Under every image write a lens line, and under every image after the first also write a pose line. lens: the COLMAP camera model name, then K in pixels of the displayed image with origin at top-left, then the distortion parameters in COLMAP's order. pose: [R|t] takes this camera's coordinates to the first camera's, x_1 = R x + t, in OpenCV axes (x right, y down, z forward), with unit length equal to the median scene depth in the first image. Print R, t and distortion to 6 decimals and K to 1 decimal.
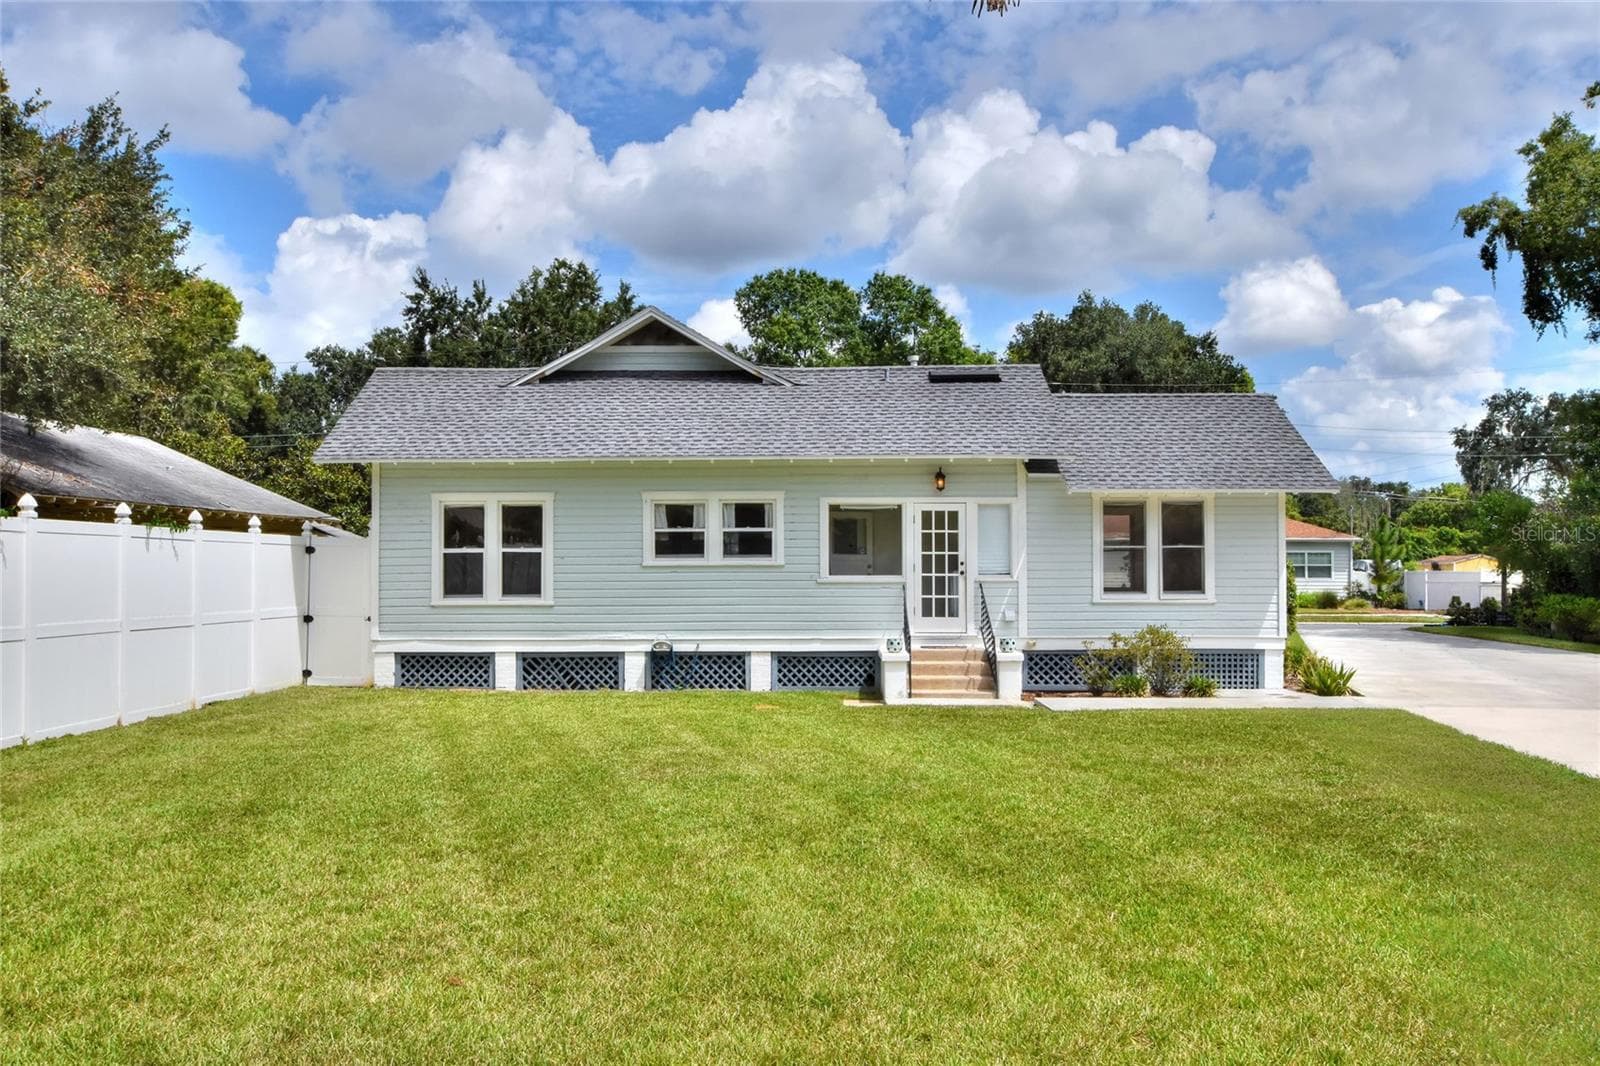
lens RADIAL K [[1512.0, 0, 893.0], [0, 1512.0, 529.1], [0, 0, 1]] dist [0.009017, 0.011412]
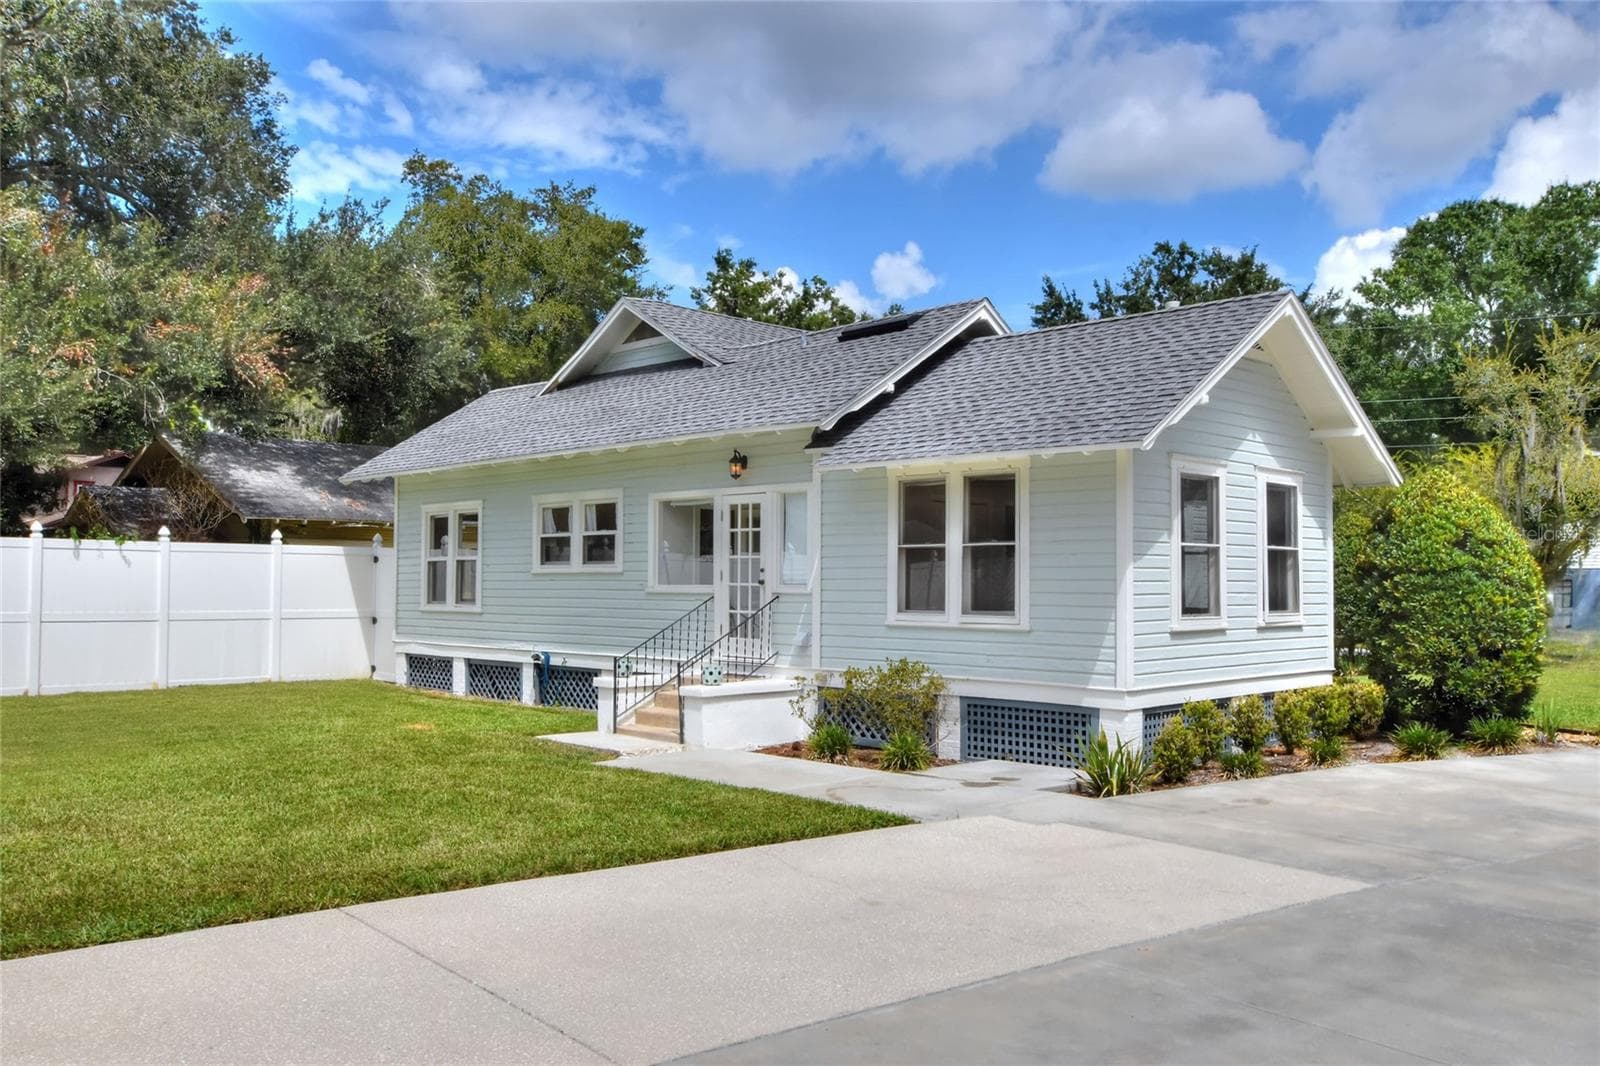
lens RADIAL K [[1512.0, 0, 893.0], [0, 1512.0, 529.1], [0, 0, 1]] dist [0.009017, 0.011412]
pose [[0.619895, -0.024645, -0.784298, 0.715945], [0.012541, 0.999690, -0.021501, 0.019673], [0.784585, 0.003493, 0.620012, 0.580834]]
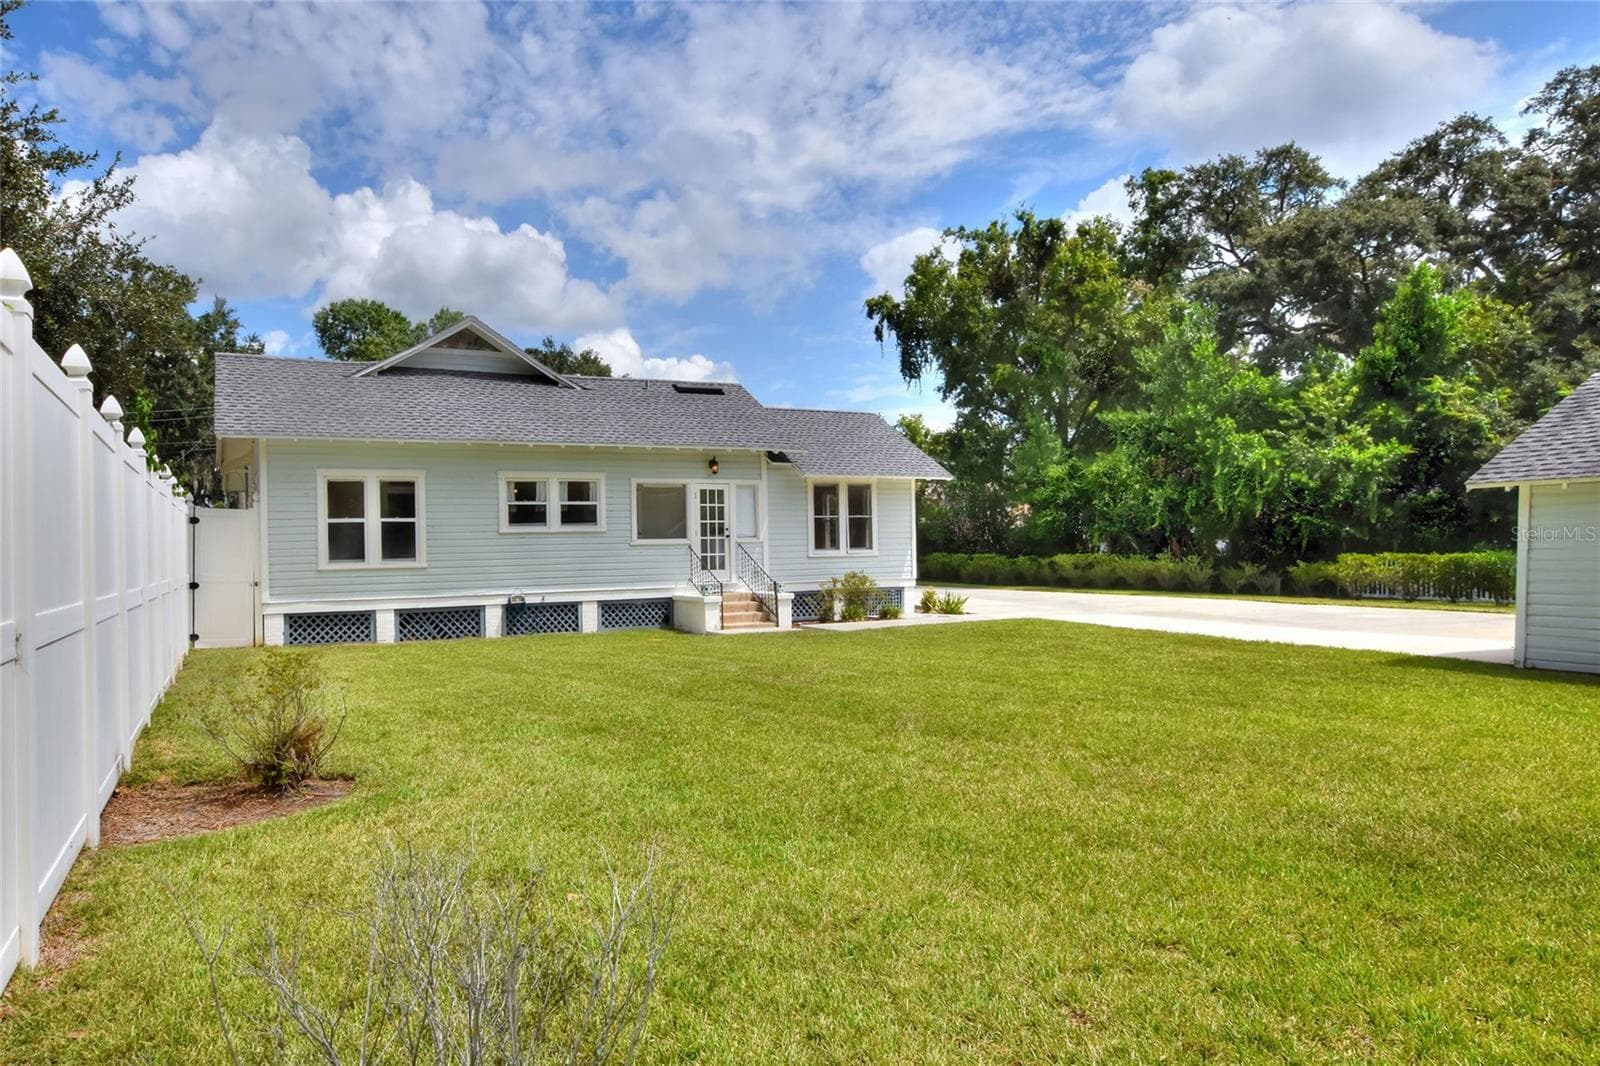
lens RADIAL K [[1089.9, 0, 800.0], [0, 1089.9, 533.0], [0, 0, 1]] dist [0.000131, -0.000049]
pose [[0.879759, -0.010653, 0.475301, -0.361868], [0.005717, 0.999914, 0.011830, 0.015445], [-0.475386, -0.007690, 0.879743, 0.127398]]
